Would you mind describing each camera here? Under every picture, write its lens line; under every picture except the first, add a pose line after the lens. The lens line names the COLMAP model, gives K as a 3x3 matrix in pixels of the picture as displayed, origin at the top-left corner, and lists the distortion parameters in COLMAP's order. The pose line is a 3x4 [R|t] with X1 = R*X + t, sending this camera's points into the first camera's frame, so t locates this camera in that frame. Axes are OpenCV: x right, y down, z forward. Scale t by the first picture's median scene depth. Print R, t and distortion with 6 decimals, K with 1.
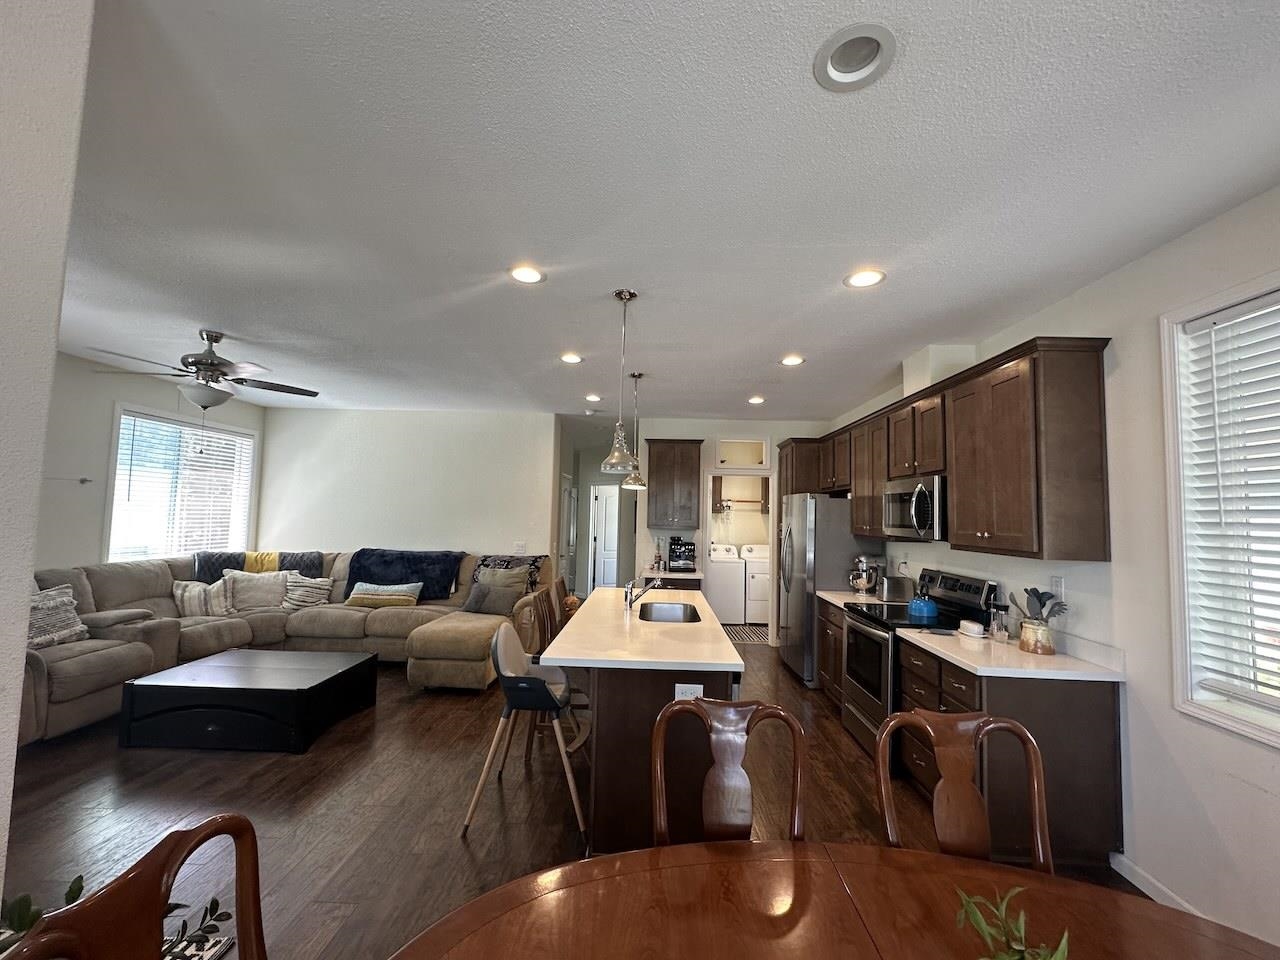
lens RADIAL K [[515.5, 0, 640.0], [0, 515.5, 480.0], [0, 0, 1]] dist [0.000315, 0.000723]
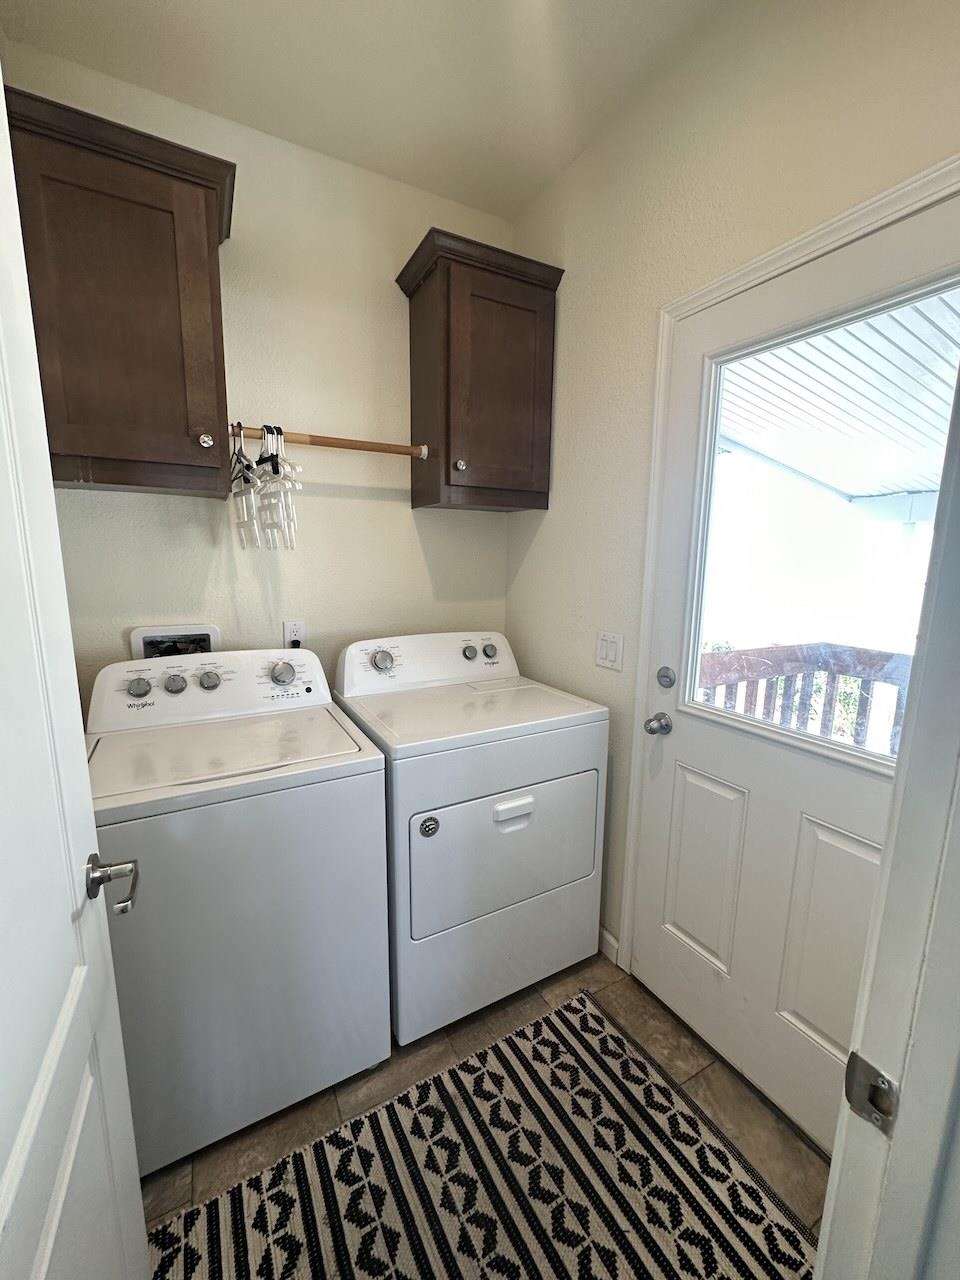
lens RADIAL K [[515.5, 0, 480.0], [0, 515.5, 640.0], [0, 0, 1]] dist [0.000315, 0.000723]
pose [[0.856967, -0.094532, 0.506627, 0.133851], [-0.027474, 0.973256, 0.228073, 0.071746], [-0.514638, -0.209370, 0.831452, 0.777159]]
